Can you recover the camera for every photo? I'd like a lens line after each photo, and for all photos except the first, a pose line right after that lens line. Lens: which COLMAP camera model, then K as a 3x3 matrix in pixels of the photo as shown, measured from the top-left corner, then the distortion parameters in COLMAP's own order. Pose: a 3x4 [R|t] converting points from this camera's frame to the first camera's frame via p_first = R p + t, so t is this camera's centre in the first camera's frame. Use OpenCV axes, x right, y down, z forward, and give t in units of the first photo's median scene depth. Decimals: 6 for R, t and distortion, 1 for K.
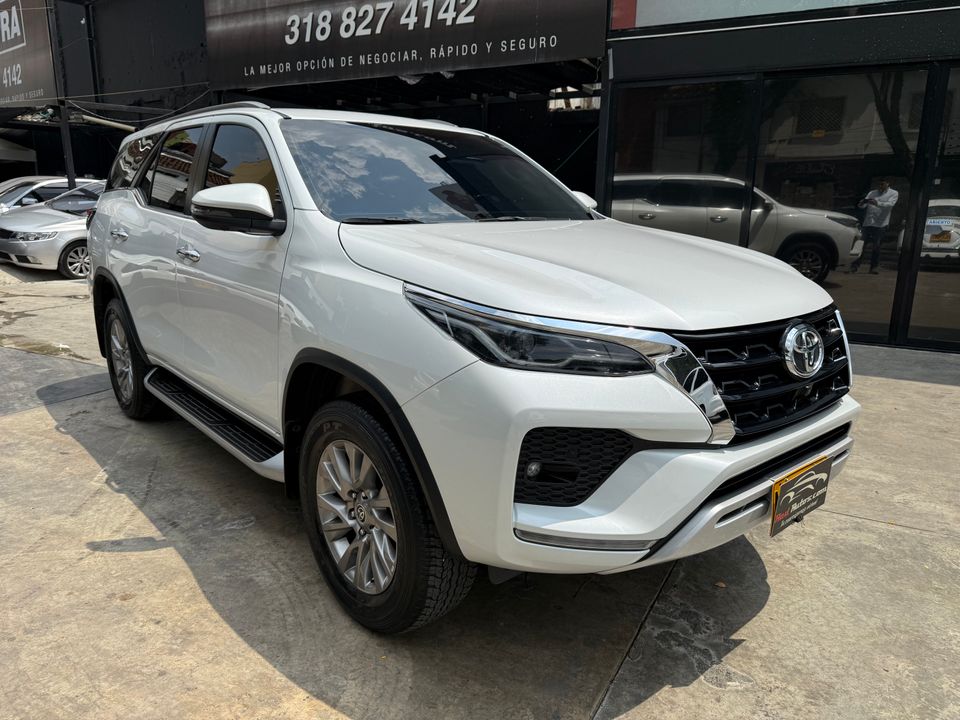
lens RADIAL K [[682.0, 0, 478.5], [0, 682.0, 359.2], [0, 0, 1]] dist [0.008123, -0.017704]
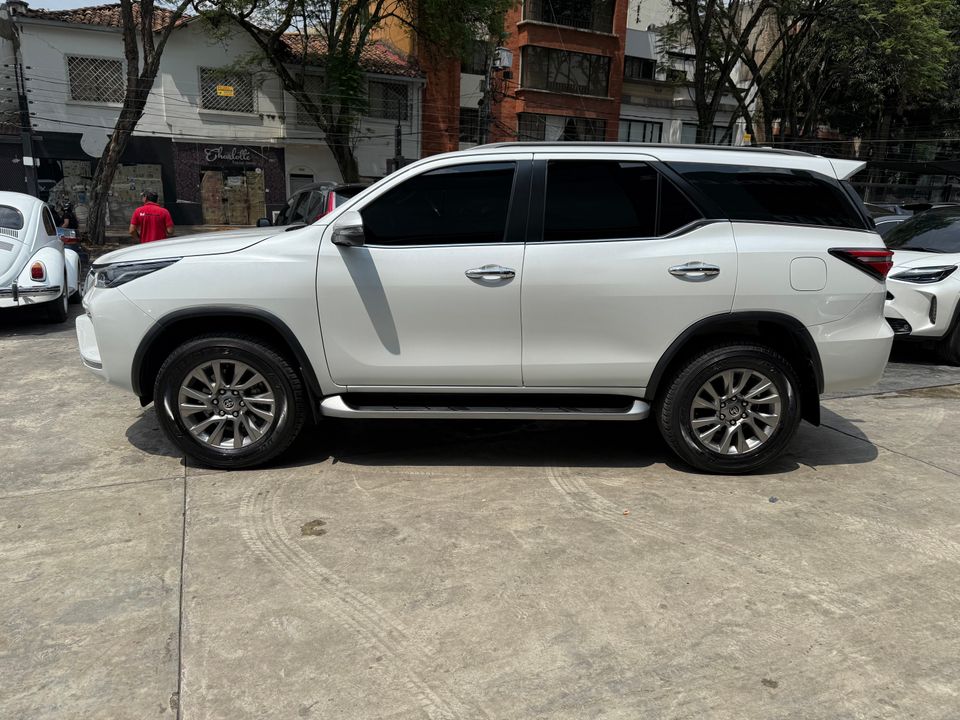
lens RADIAL K [[682.0, 0, 483.7], [0, 682.0, 357.5], [0, 0, 1]] dist [0.008123, -0.017704]
pose [[-0.610793, 0.153664, -0.776736, 0.363410], [-0.215817, 0.911534, 0.350041, -0.194666], [0.761810, 0.381436, -0.523595, 0.773114]]
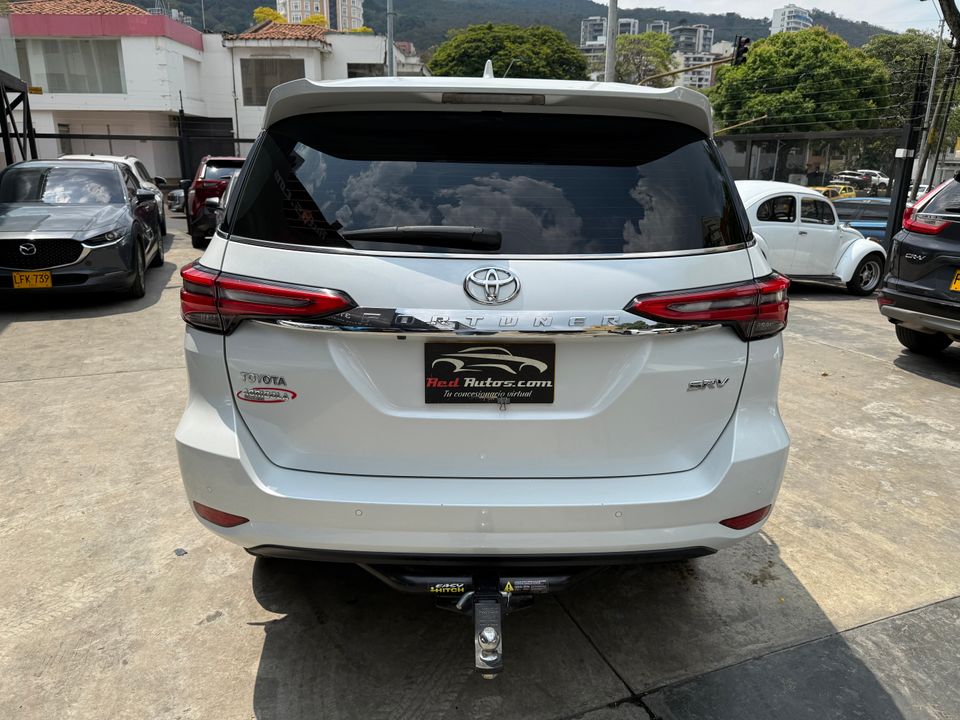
lens RADIAL K [[682.0, 0, 482.4], [0, 682.0, 364.4], [0, 0, 1]] dist [0.008123, -0.017704]
pose [[-0.776711, -0.196903, 0.598289, -0.394162], [0.122154, 0.884754, 0.449764, -0.218833], [-0.617898, 0.422420, -0.663146, 0.811478]]
